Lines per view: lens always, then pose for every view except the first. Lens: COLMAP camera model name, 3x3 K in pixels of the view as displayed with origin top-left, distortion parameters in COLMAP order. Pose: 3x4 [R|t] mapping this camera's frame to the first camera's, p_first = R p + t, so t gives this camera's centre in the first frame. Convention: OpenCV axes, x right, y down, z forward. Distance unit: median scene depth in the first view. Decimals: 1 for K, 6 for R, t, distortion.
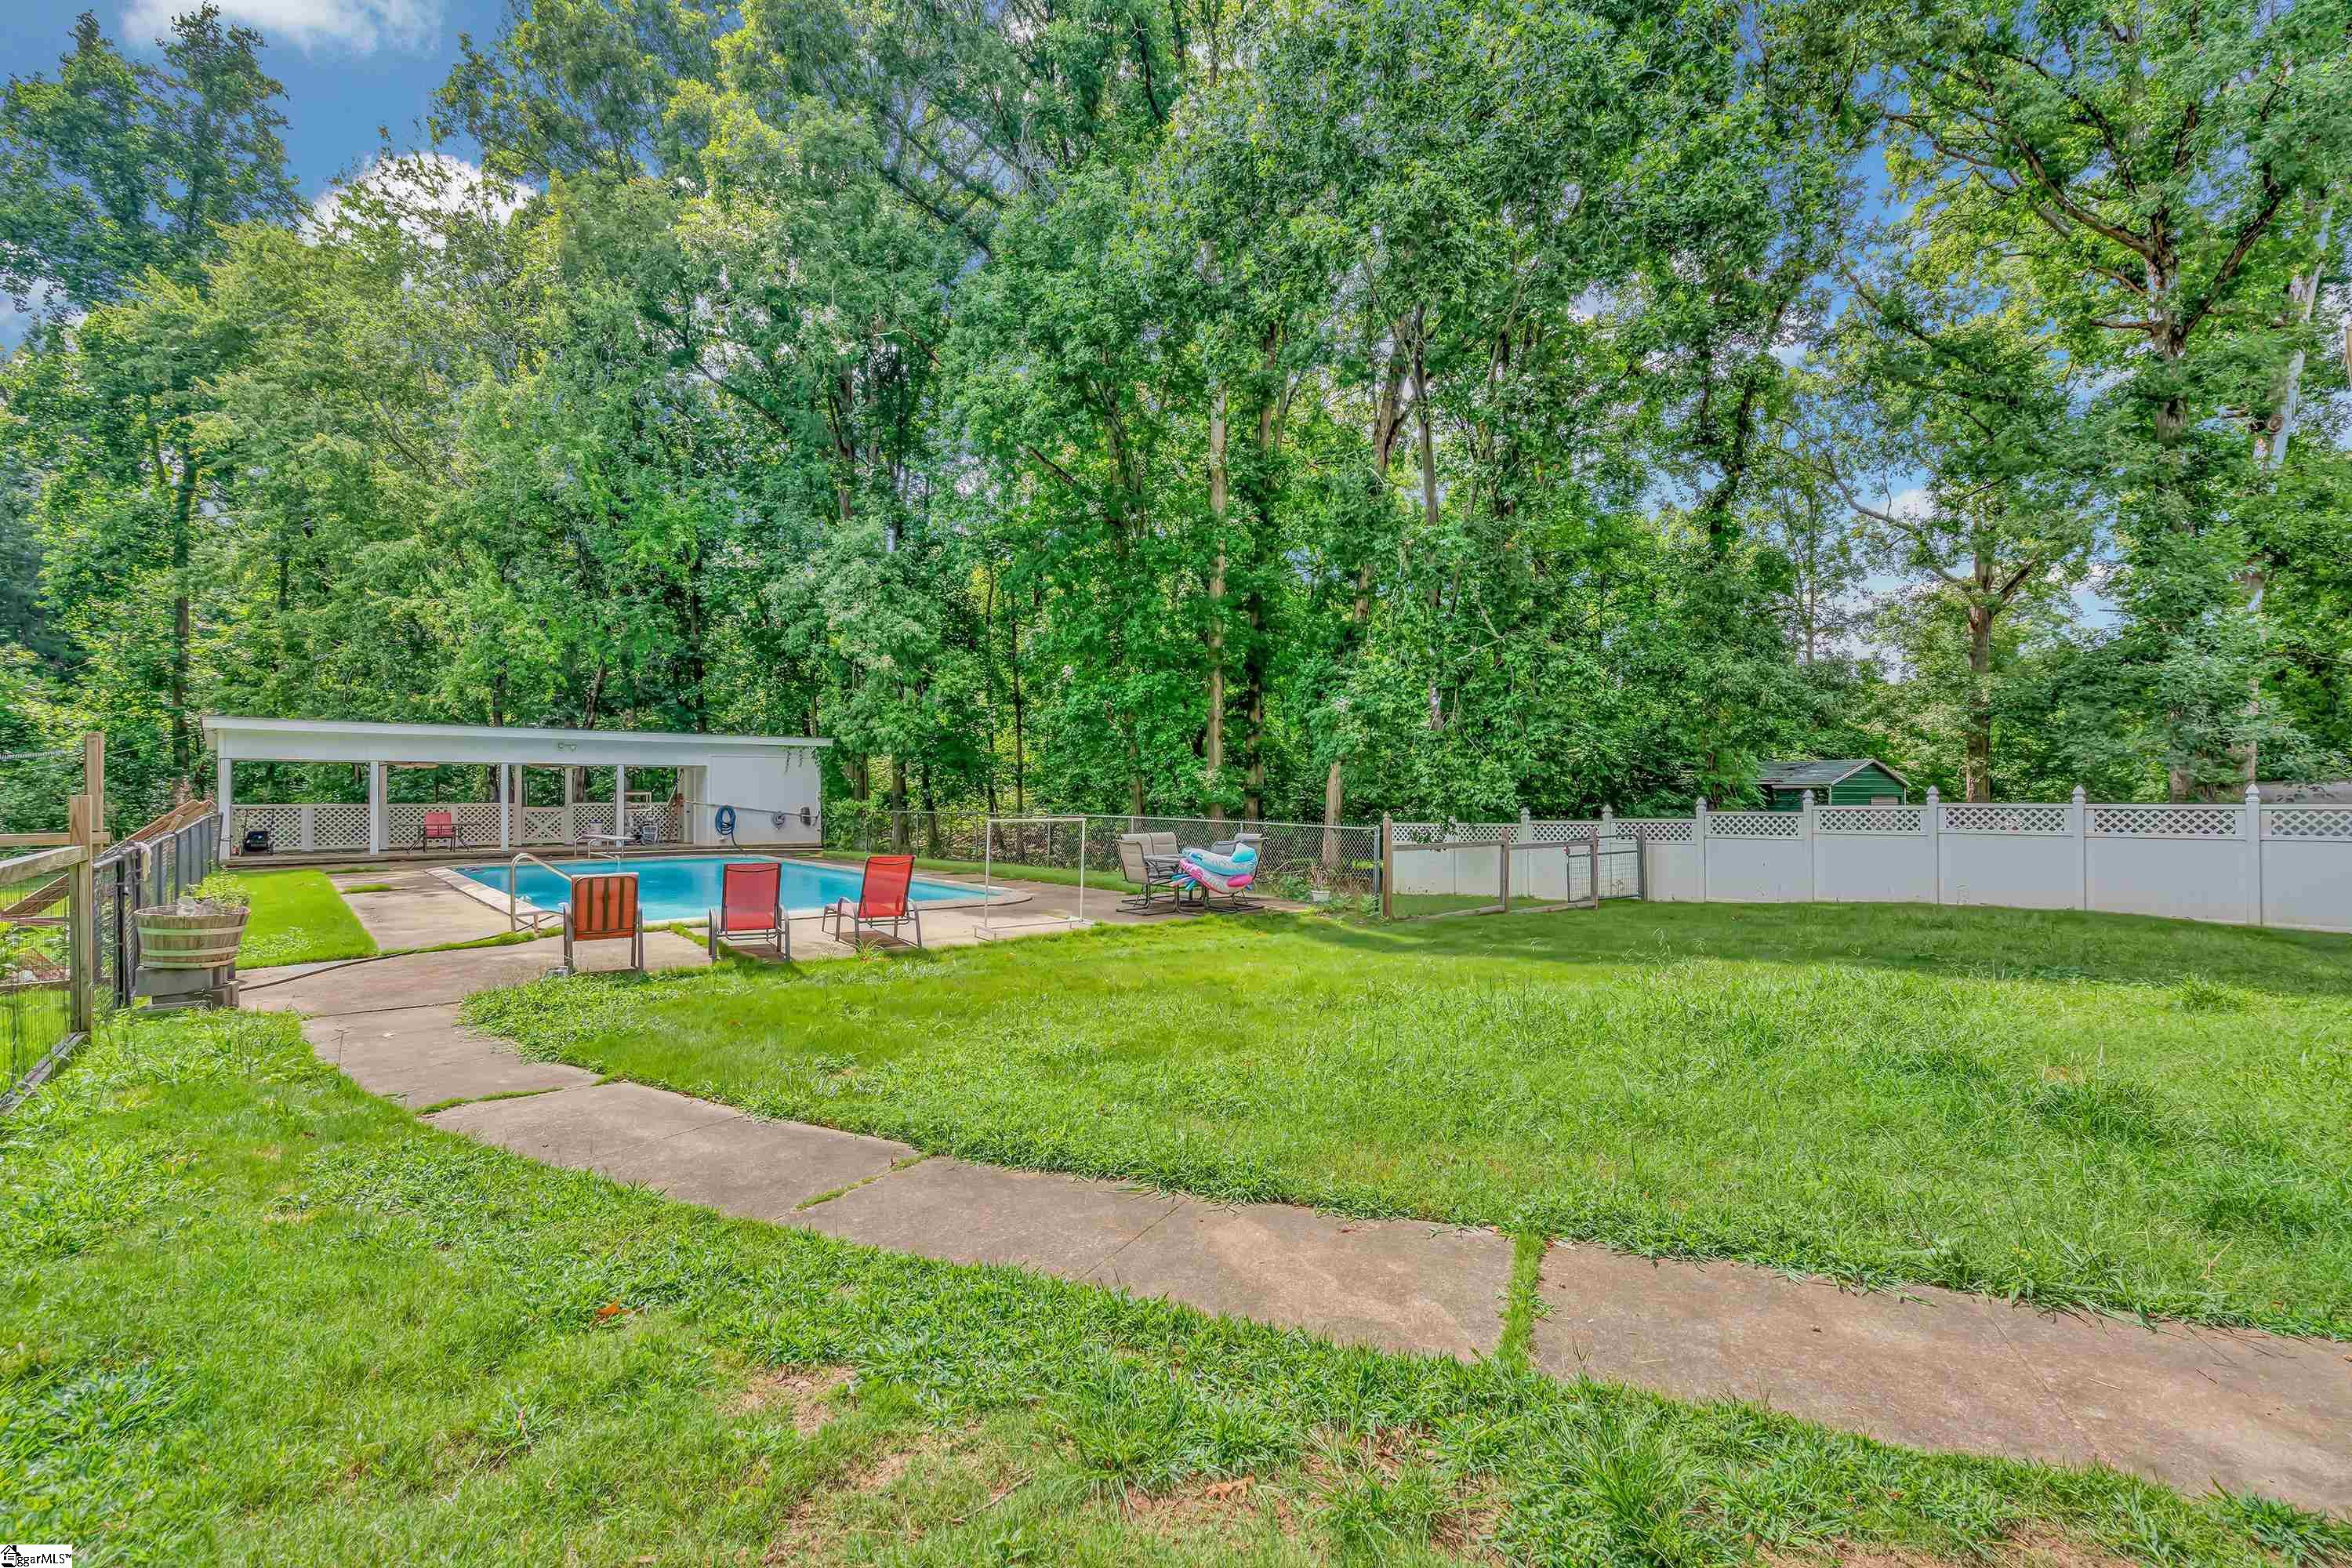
lens RADIAL K [[1127.2, 0, 1185.4], [0, 1127.2, 788.5], [0, 0, 1]] dist [0.005305, -0.000074]
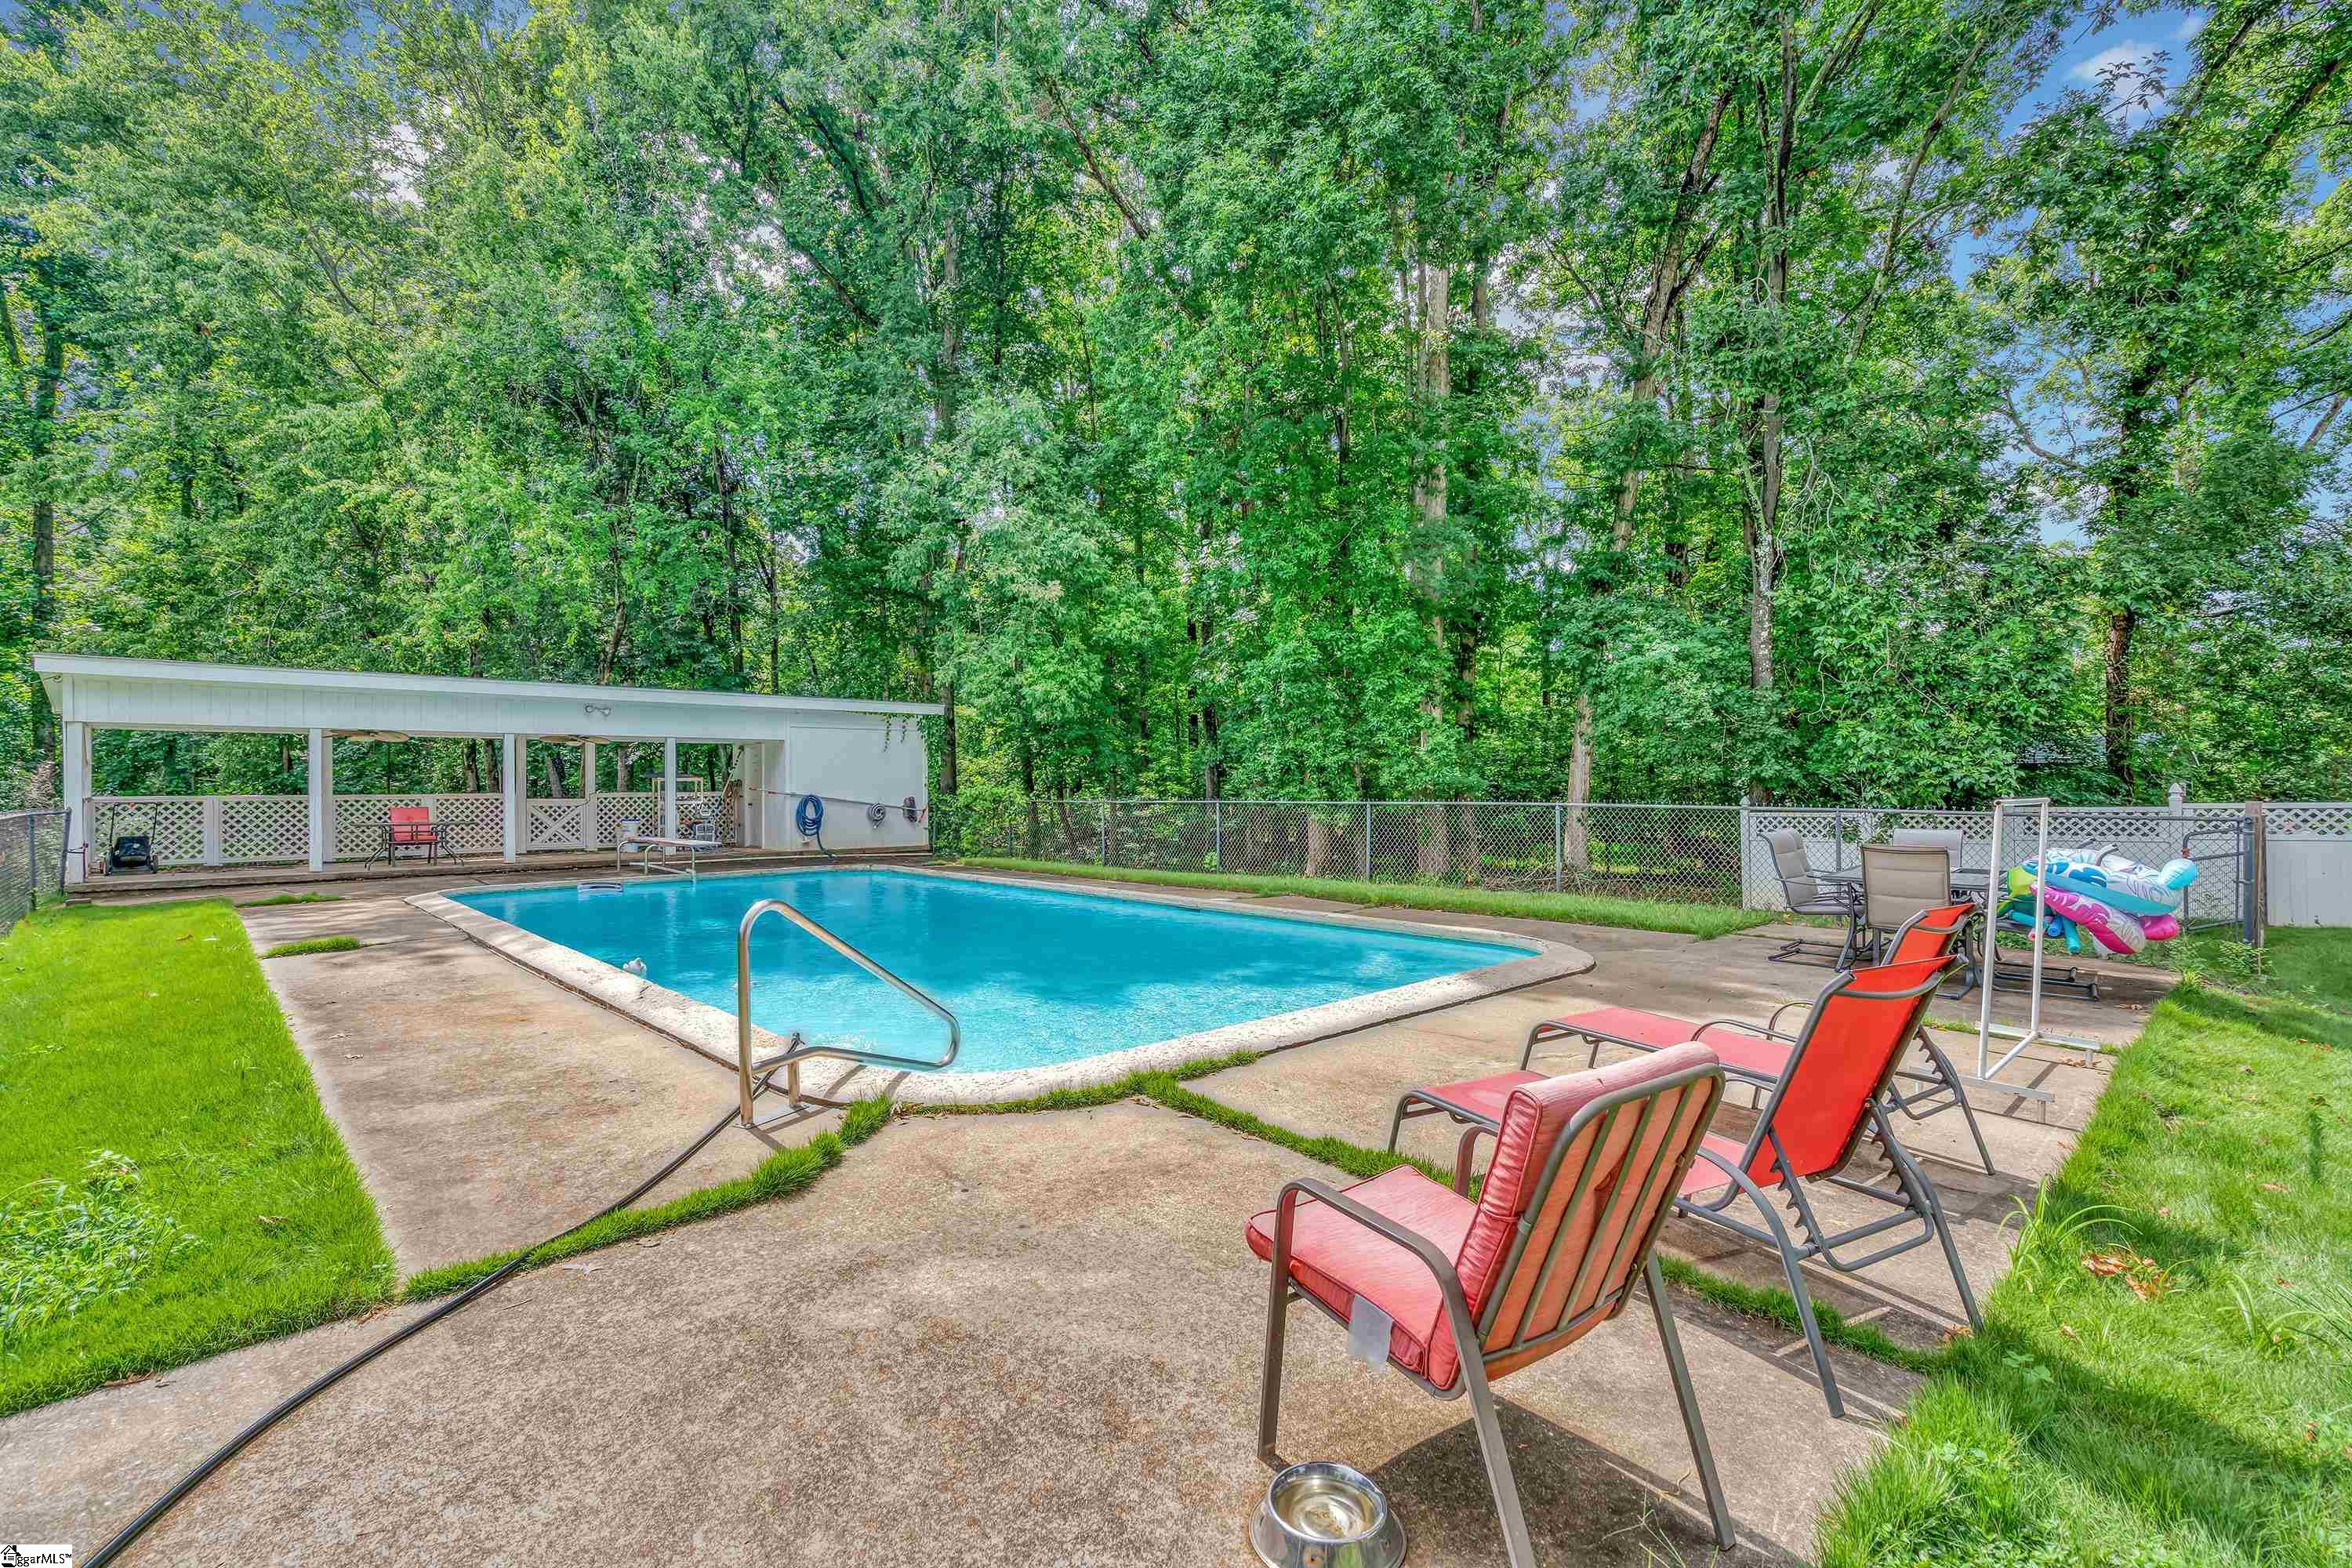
lens RADIAL K [[1127.2, 0, 1172.0], [0, 1127.2, 780.7], [0, 0, 1]] dist [0.005305, -0.000074]
pose [[0.999399, -0.005547, 0.034231, -0.215235], [0.005578, 0.999984, -0.000801, 0.008427], [-0.034226, 0.000991, 0.999414, 0.289026]]
